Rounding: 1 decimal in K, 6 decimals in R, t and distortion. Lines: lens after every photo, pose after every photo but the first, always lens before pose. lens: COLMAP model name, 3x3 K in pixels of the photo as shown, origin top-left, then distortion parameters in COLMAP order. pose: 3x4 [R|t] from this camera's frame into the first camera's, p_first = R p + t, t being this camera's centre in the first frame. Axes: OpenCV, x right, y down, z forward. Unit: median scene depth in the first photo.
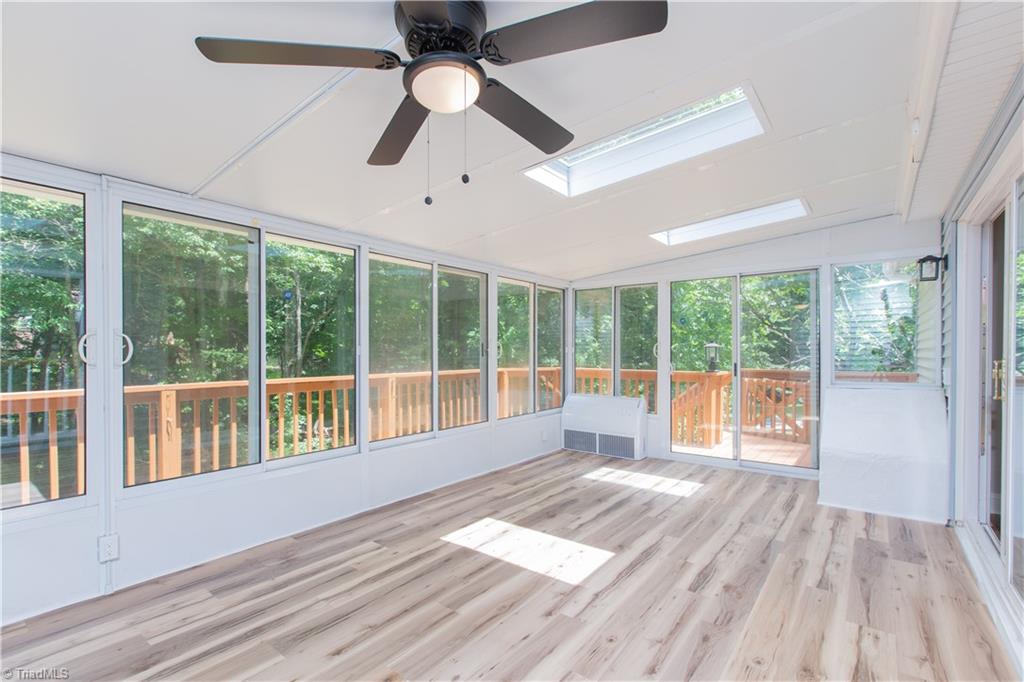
lens RADIAL K [[479.3, 0, 514.4], [0, 479.3, 344.2], [0, 0, 1]] dist [0.001367, -0.000027]
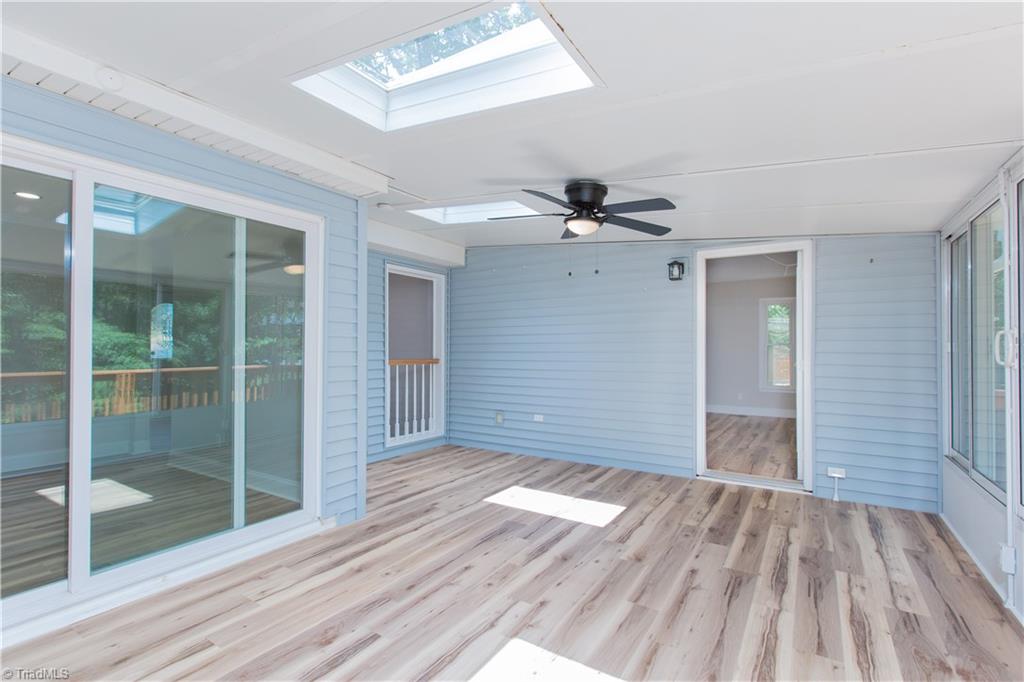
lens RADIAL K [[479.3, 0, 510.5], [0, 479.3, 343.4], [0, 0, 1]] dist [0.001367, -0.000027]
pose [[-0.996696, -0.004641, -0.081089, 0.223925], [-0.002563, 0.999666, -0.025706, 0.028831], [0.081181, -0.025413, -0.996375, 2.000107]]
